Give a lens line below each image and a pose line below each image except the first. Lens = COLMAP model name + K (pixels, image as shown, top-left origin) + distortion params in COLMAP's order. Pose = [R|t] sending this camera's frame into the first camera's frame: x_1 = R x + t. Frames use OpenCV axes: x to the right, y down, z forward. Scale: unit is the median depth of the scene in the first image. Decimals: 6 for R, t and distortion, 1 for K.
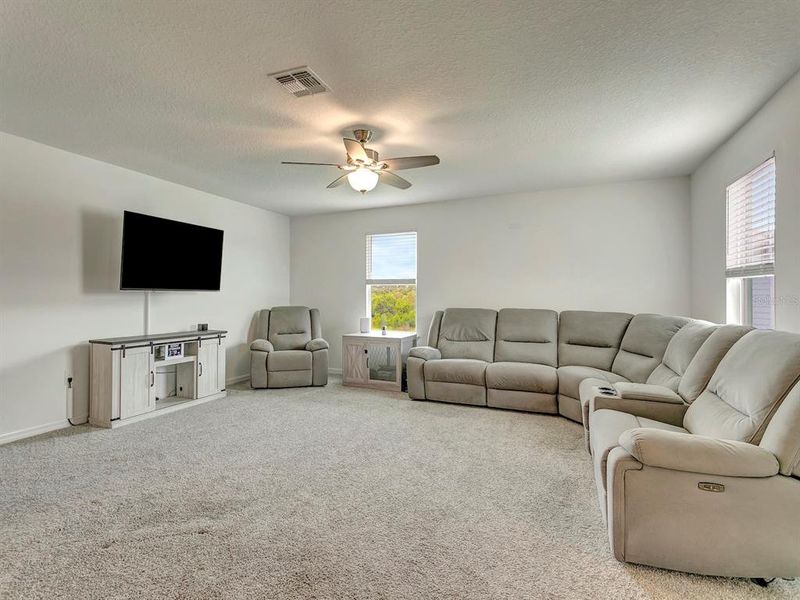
lens RADIAL K [[381.1, 0, 400.3], [0, 381.1, 296.8], [0, 0, 1]] dist [0.024007, 0.000432]
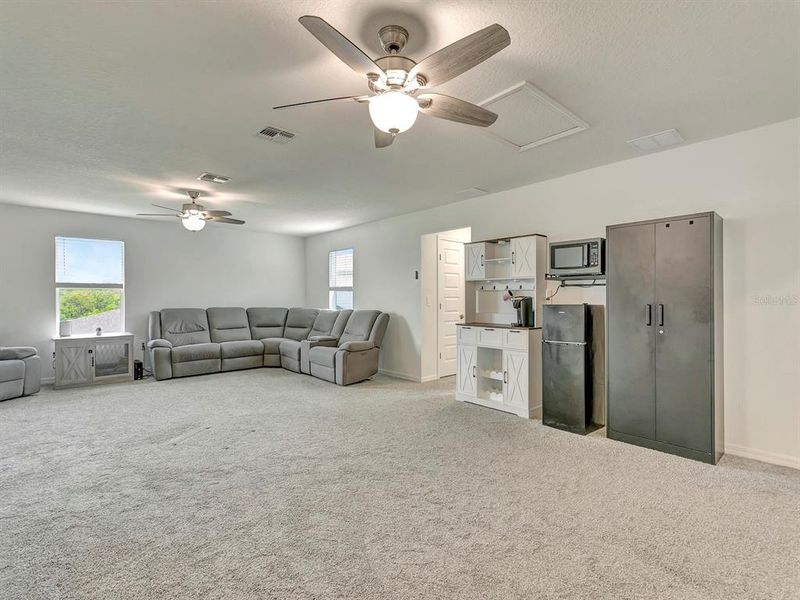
lens RADIAL K [[381.1, 0, 400.1], [0, 381.1, 298.7], [0, 0, 1]] dist [0.024007, 0.000432]
pose [[0.426595, -0.006395, 0.904420, -0.809065], [0.001120, 0.999978, 0.006543, -0.012541], [-0.904442, -0.001778, 0.426593, -0.285918]]
